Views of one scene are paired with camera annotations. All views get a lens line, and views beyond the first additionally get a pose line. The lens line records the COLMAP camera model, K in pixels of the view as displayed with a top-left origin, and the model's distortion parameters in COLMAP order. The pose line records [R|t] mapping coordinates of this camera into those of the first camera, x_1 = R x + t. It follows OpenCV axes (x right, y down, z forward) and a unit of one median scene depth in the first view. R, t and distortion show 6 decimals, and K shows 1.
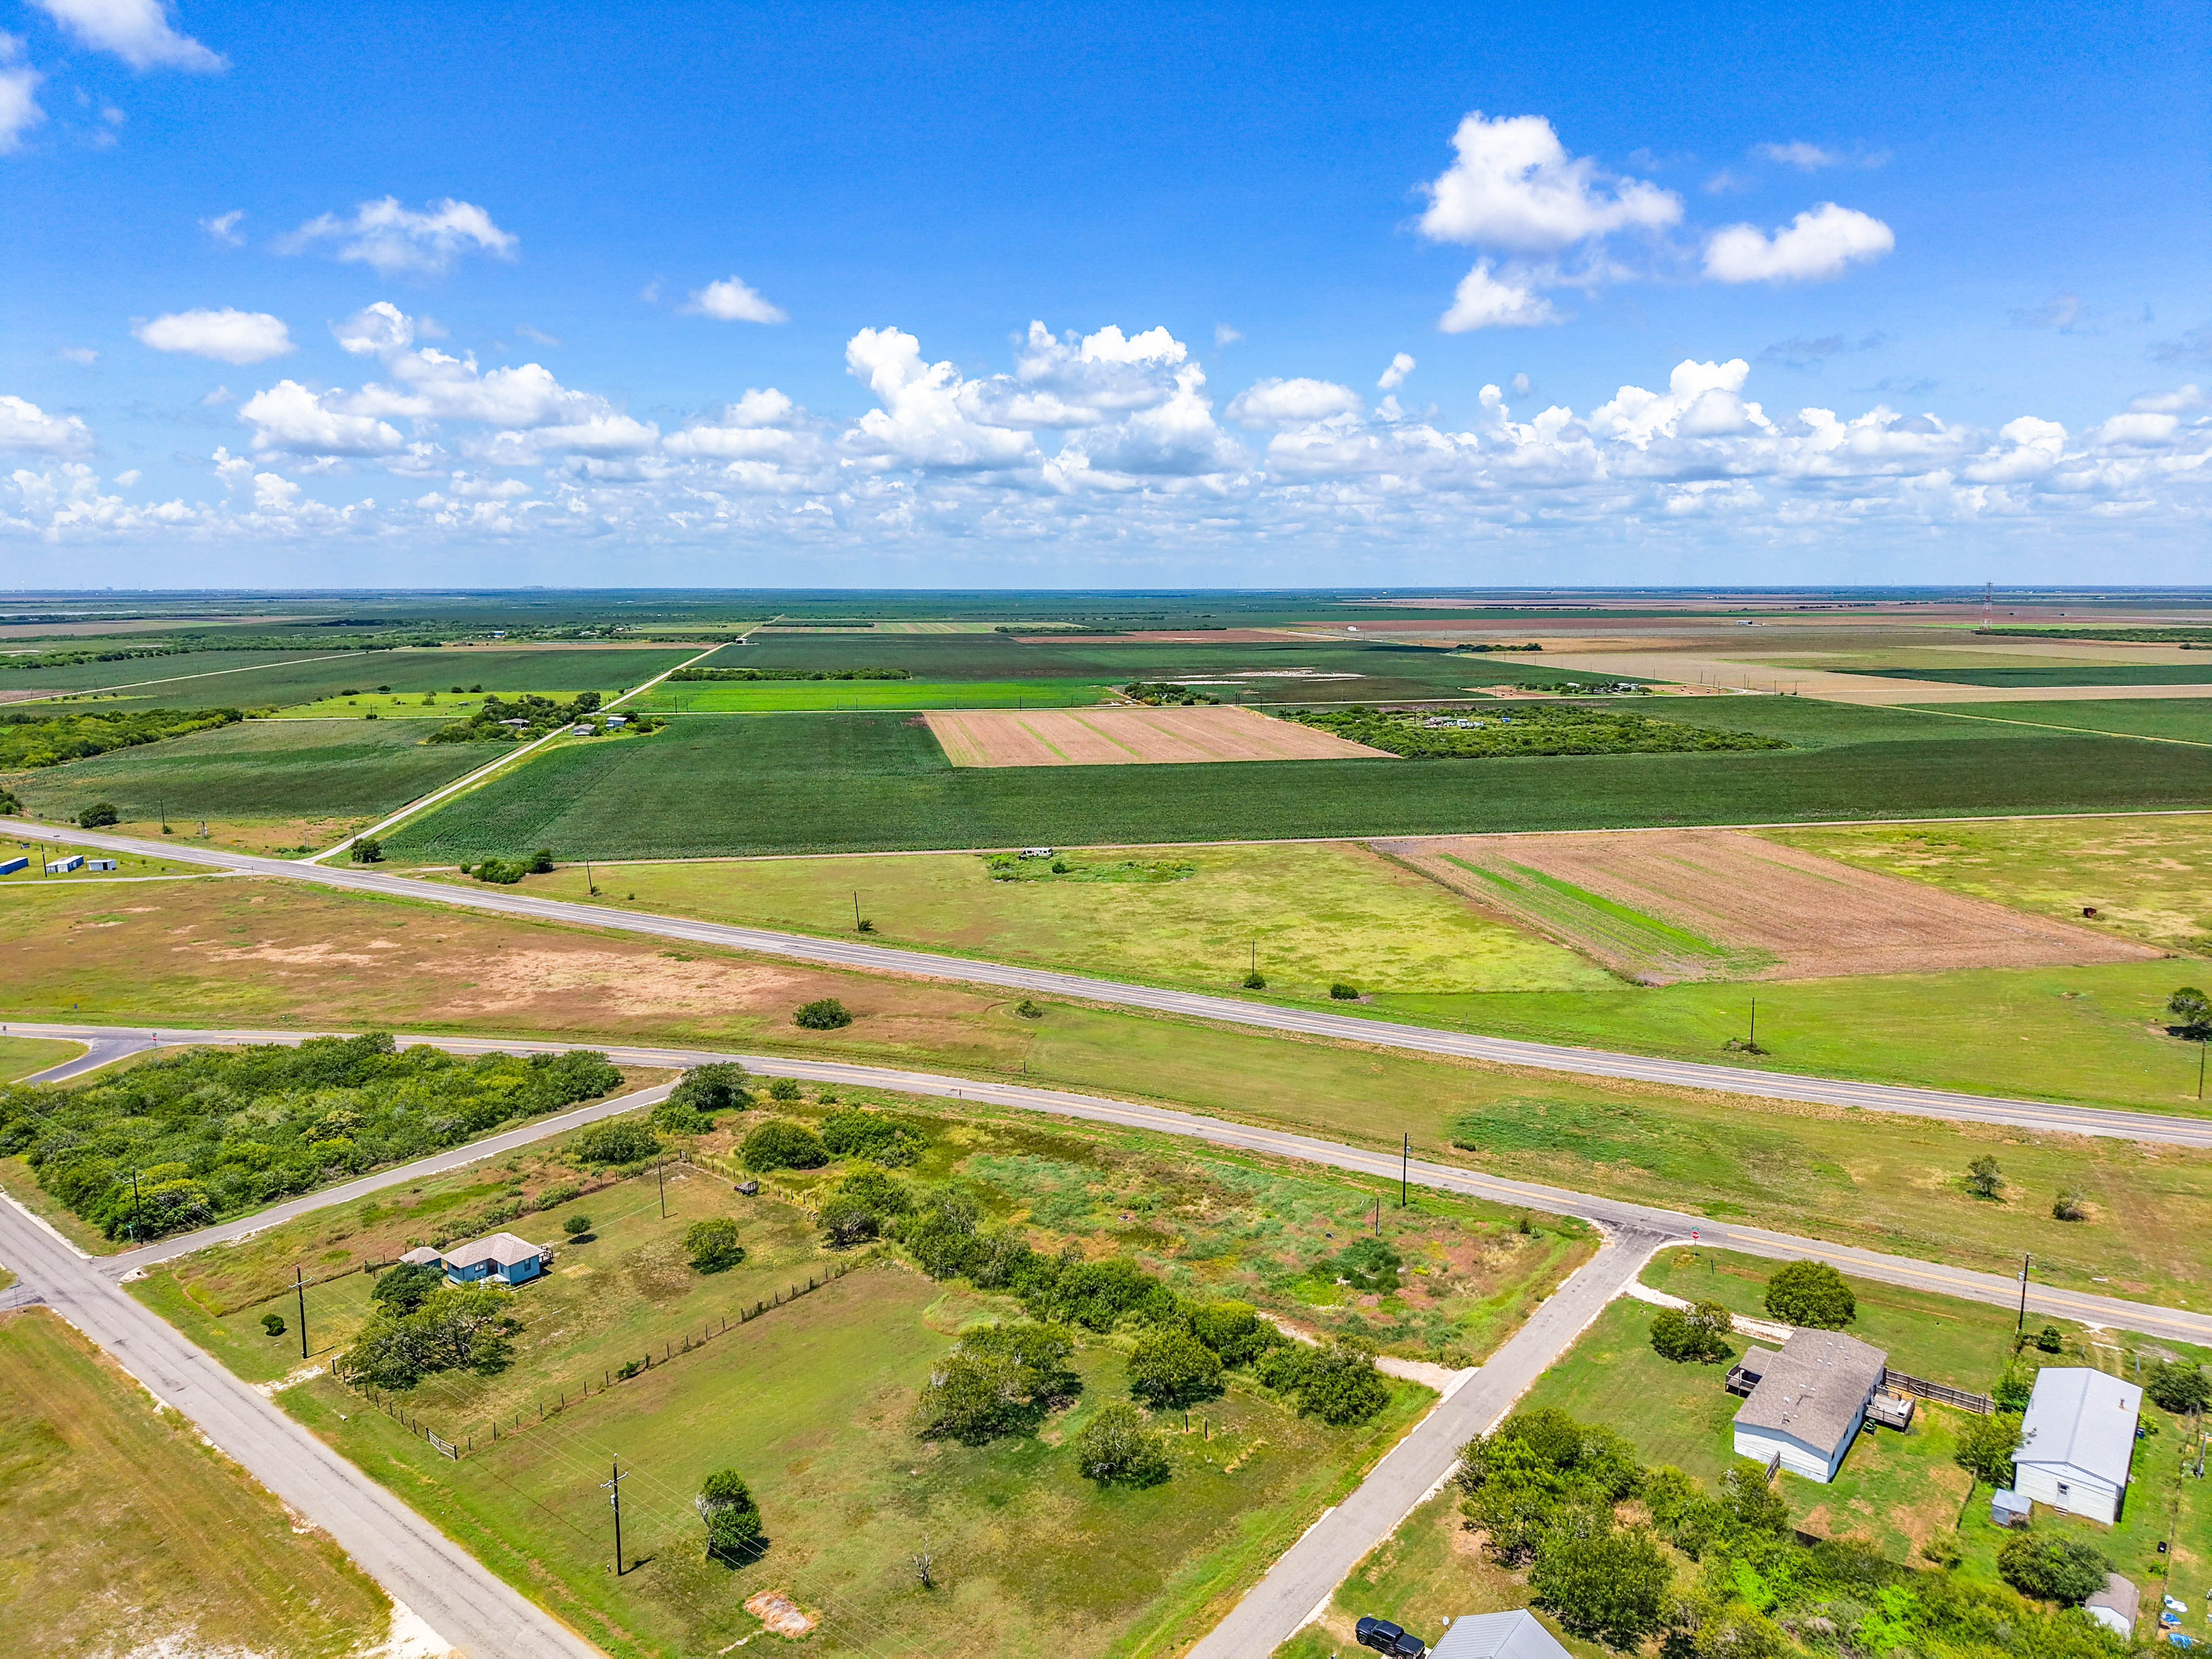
lens RADIAL K [[1470.0, 0, 1110.0], [0, 1470.0, 871.5], [0, 0, 1]] dist [0.028813, -0.024094]
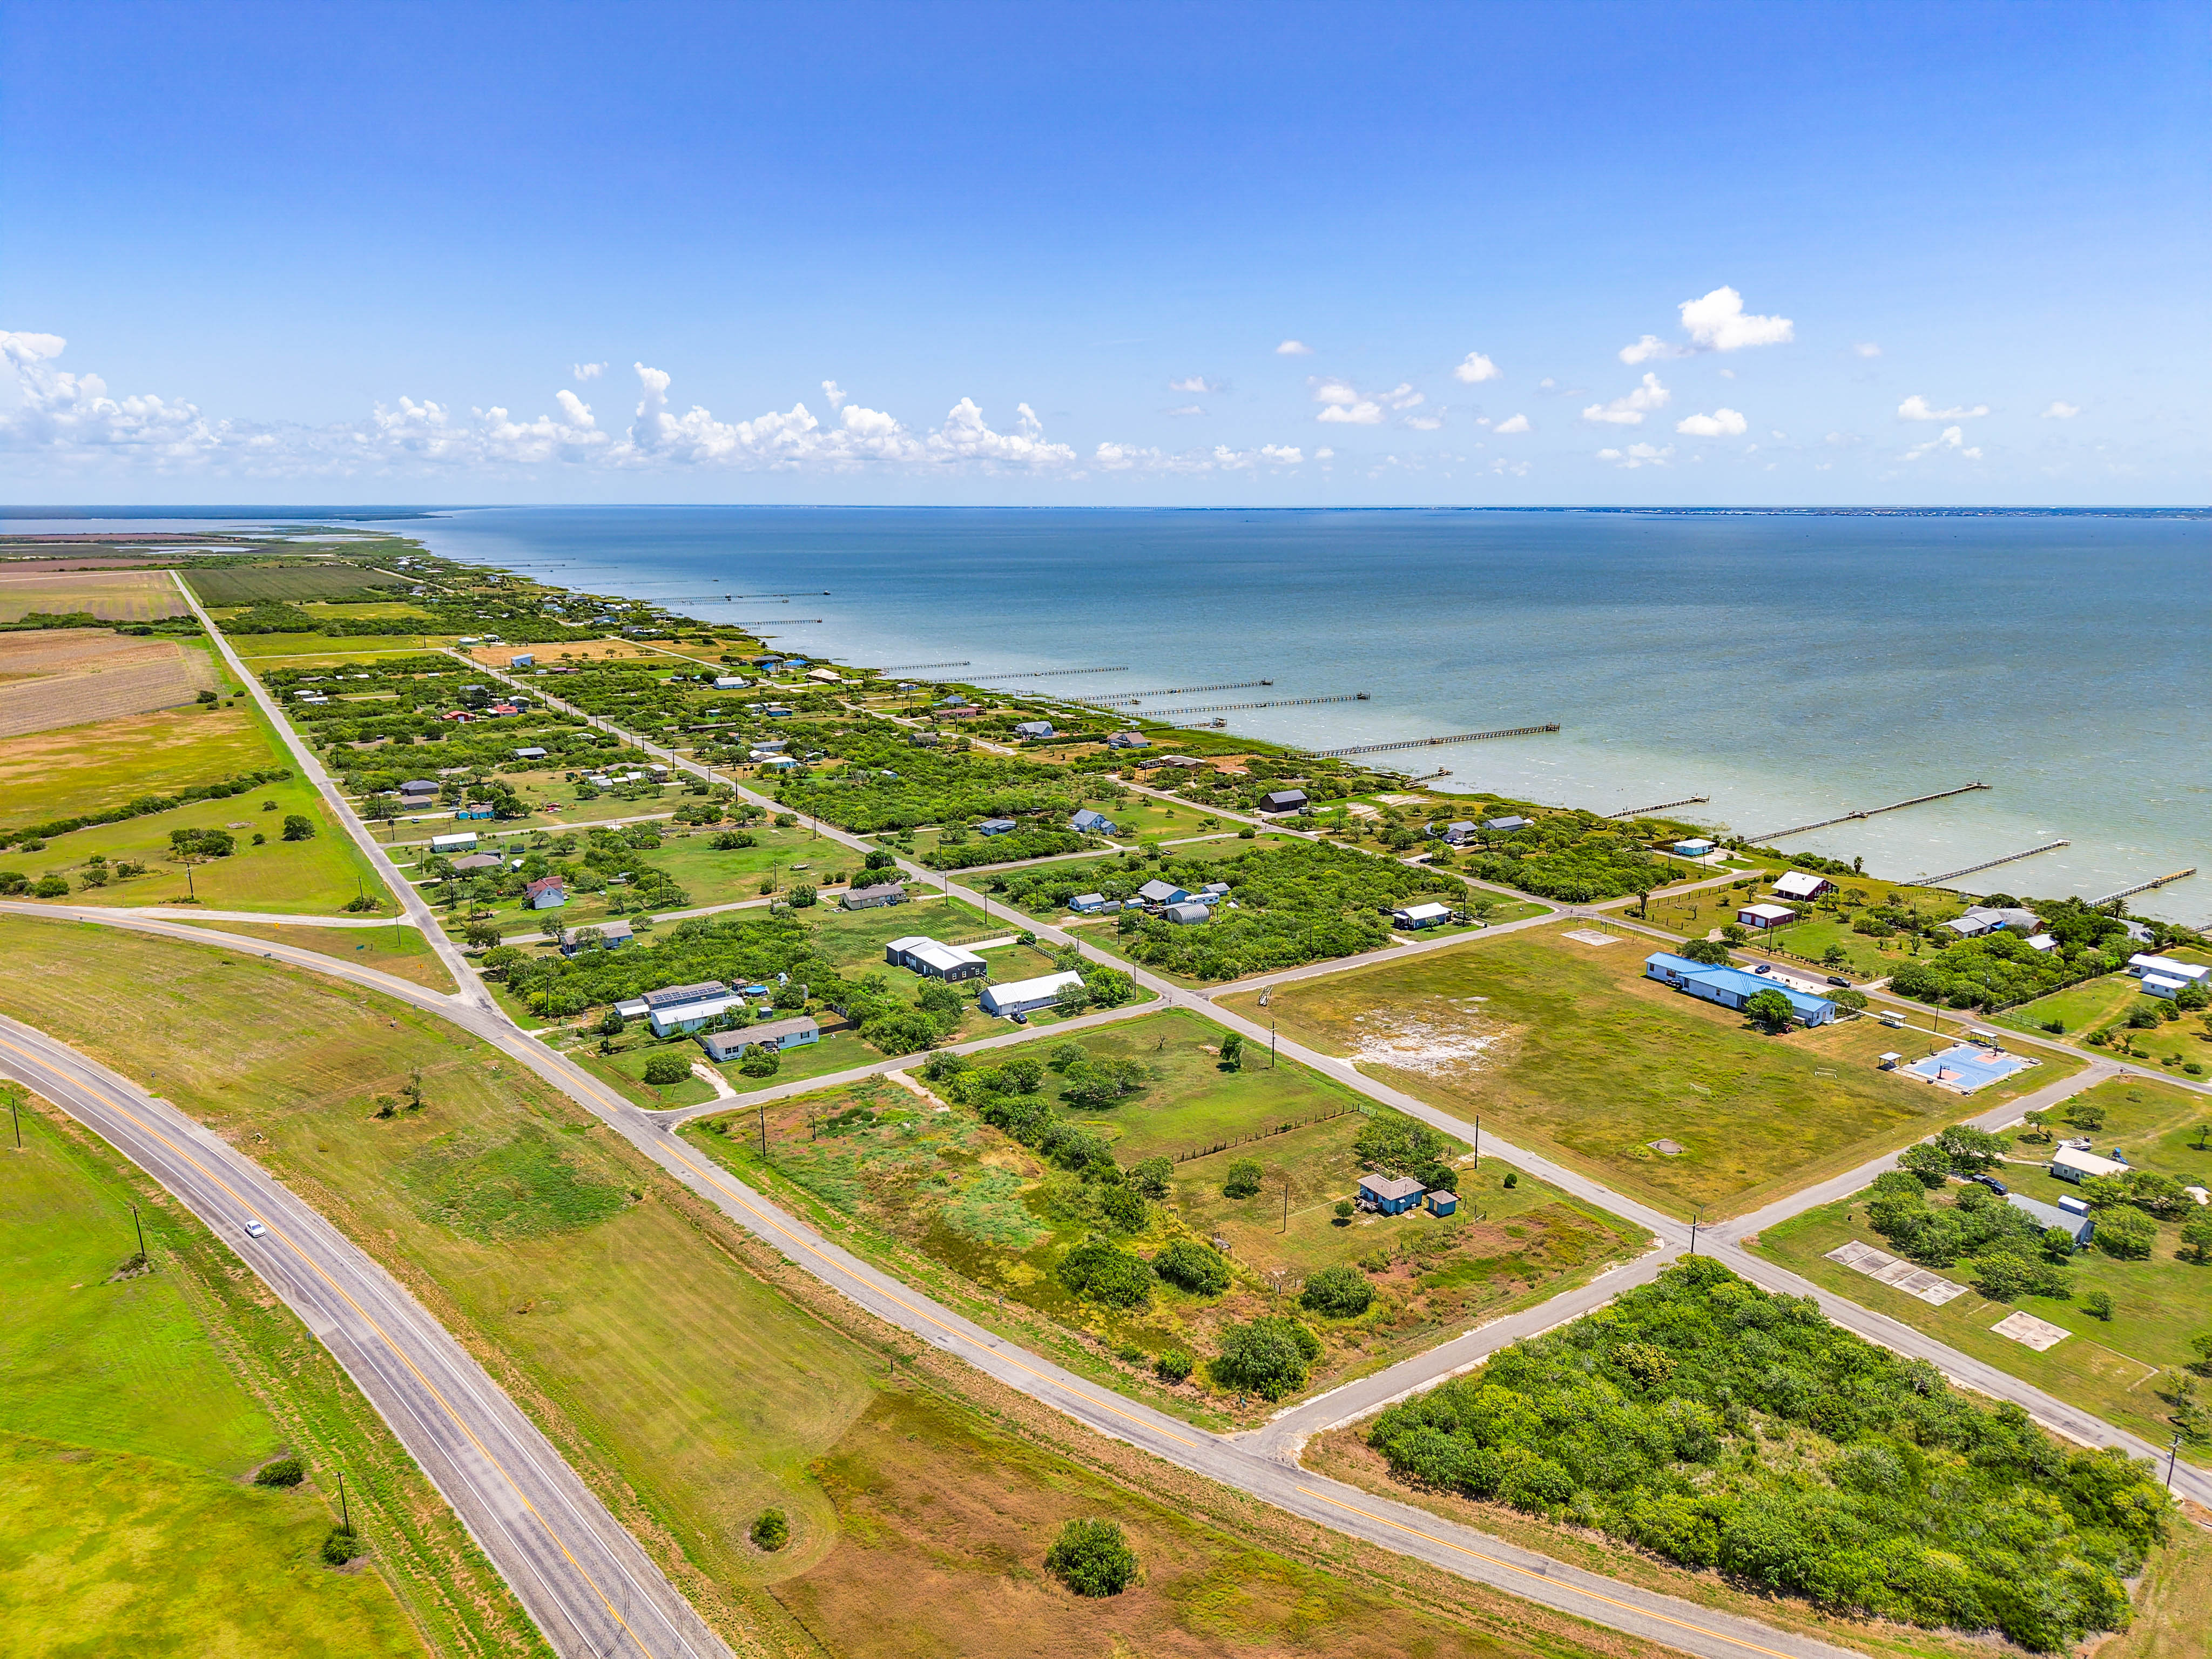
lens RADIAL K [[1480.6, 0, 1111.2], [0, 1480.6, 819.5], [0, 0, 1]] dist [0.024592, -0.020944]
pose [[-0.948655, -0.065437, 0.309469, -0.372285], [0.063266, 0.919346, 0.388331, -0.419050], [-0.309920, 0.387971, -0.868002, 1.411745]]
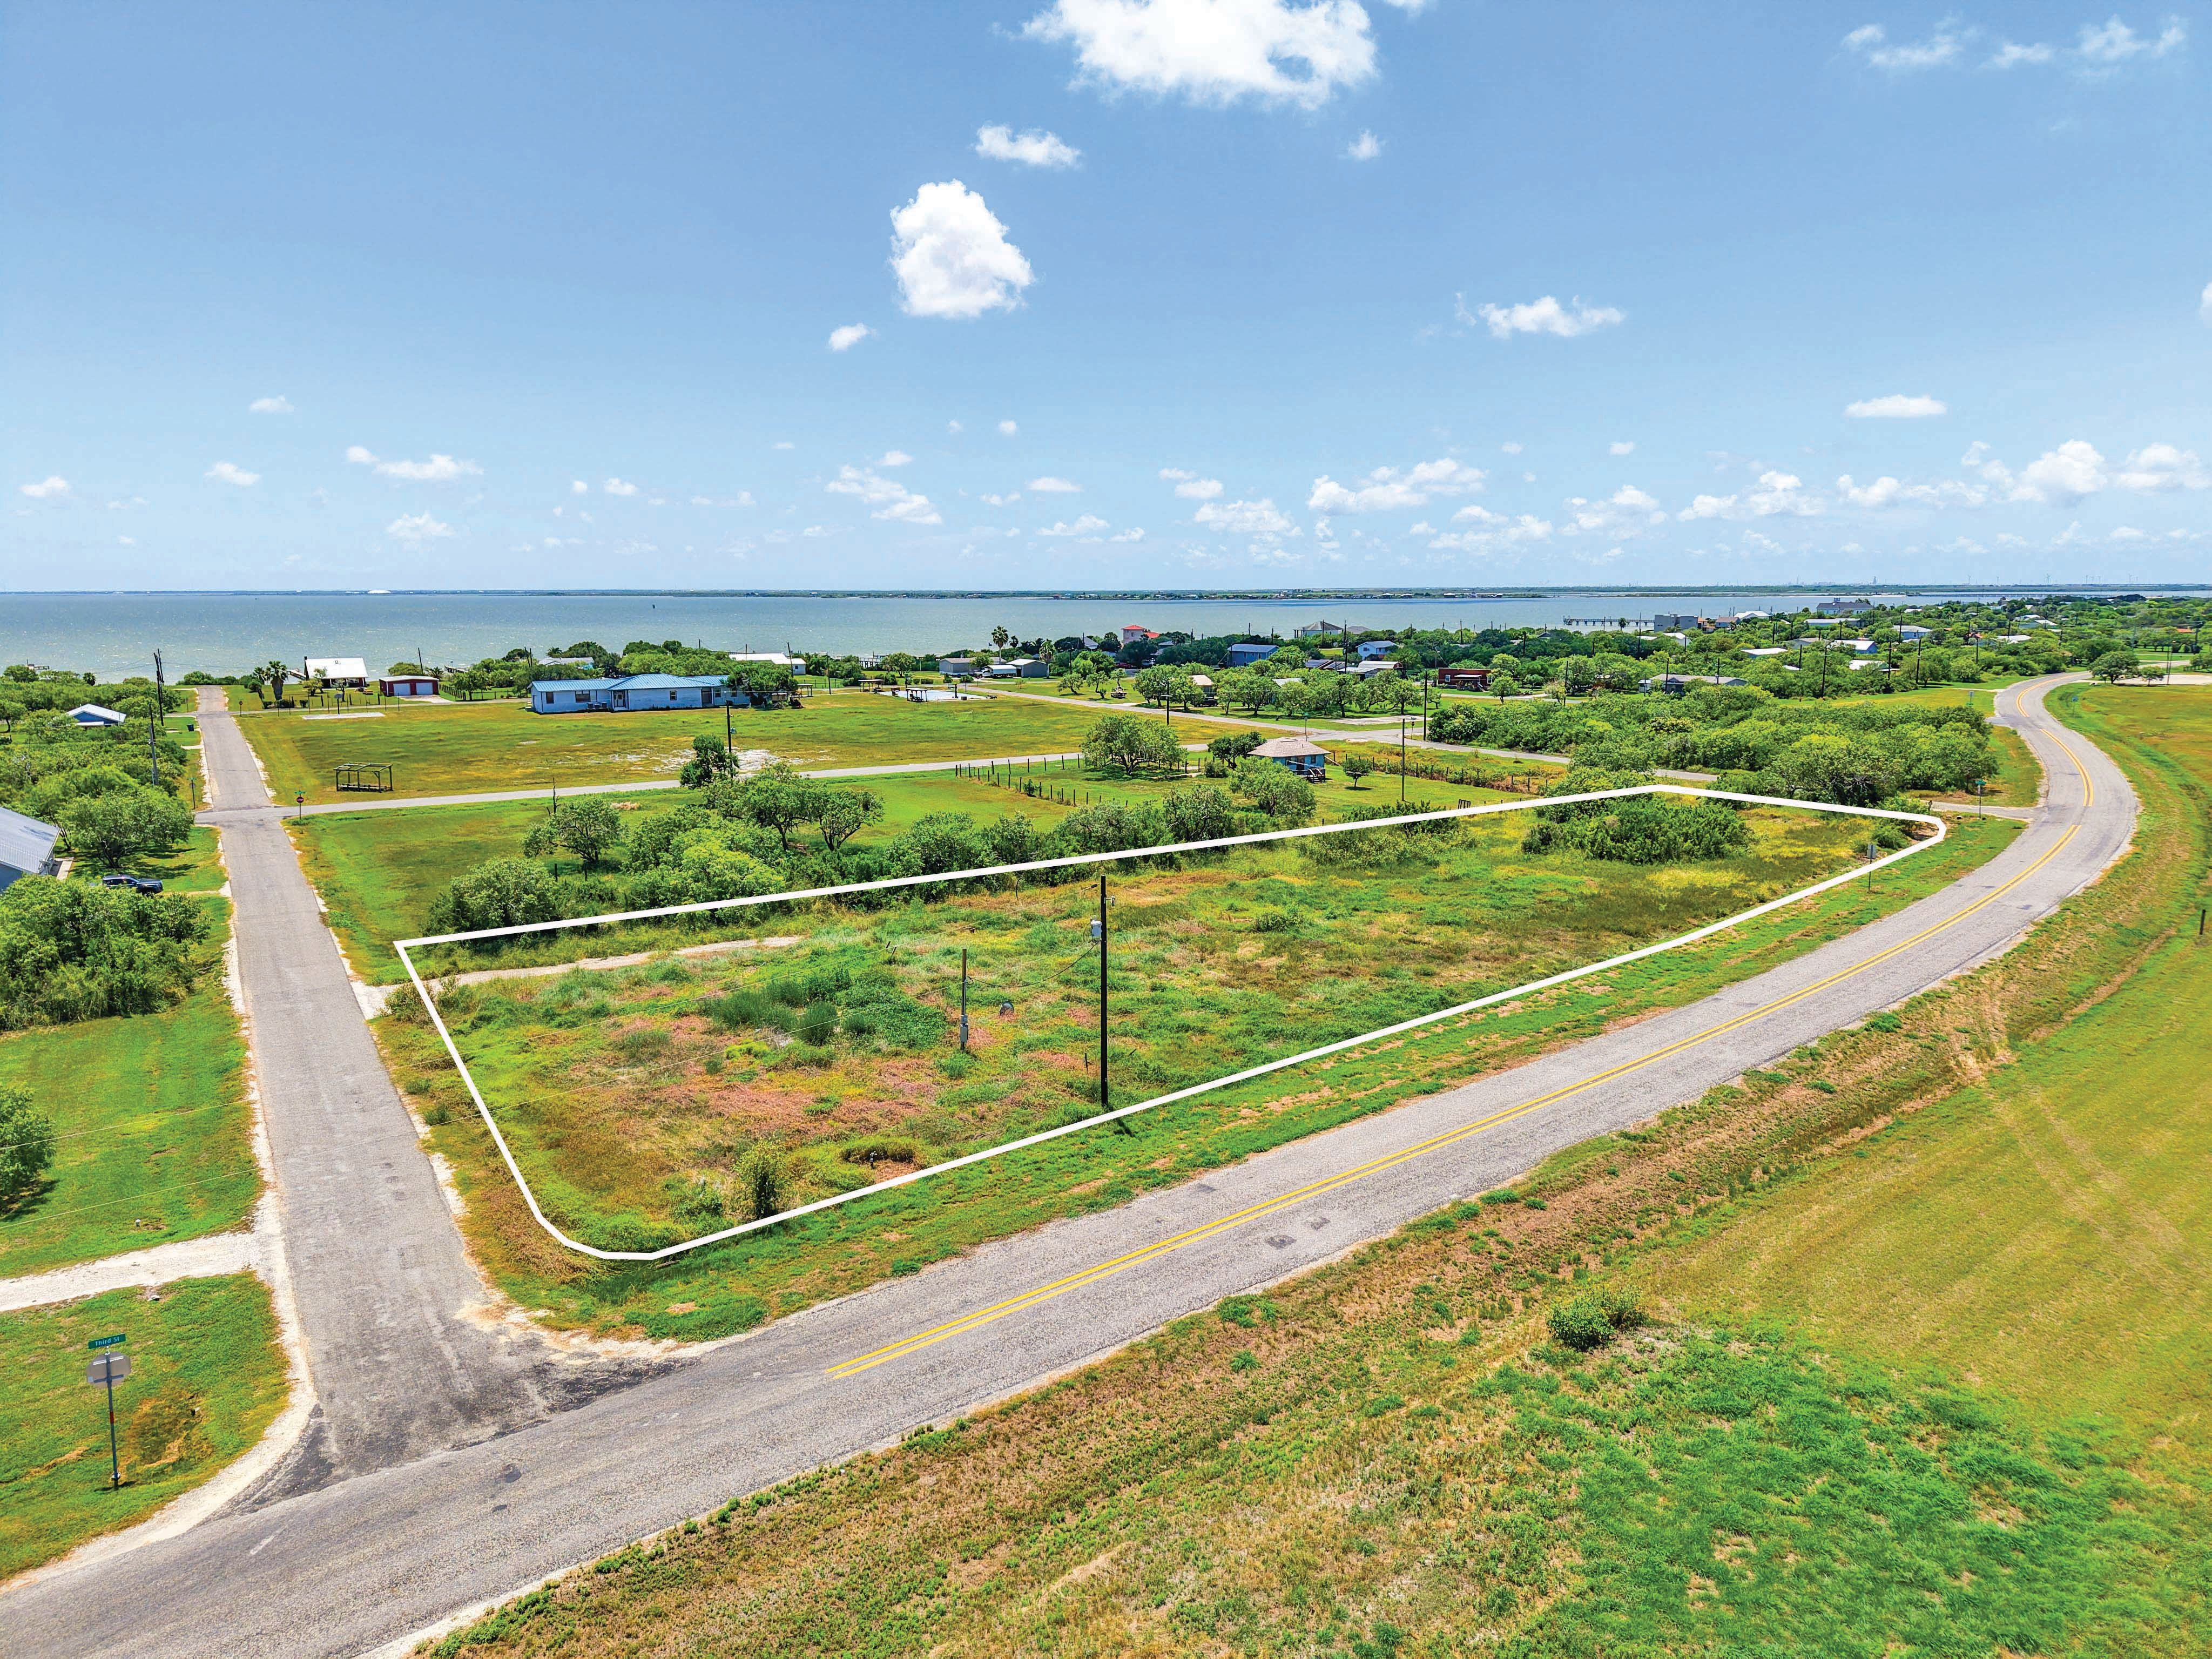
lens RADIAL K [[1448.2, 0, 1110.1], [0, 1448.2, 957.7], [0, 0, 1]] dist [0.022231, -0.014246]
pose [[-0.344965, 0.236789, -0.908257, 0.338956], [-0.177808, 0.933648, 0.310942, 0.068697], [0.921620, 0.268760, -0.279973, 0.765493]]
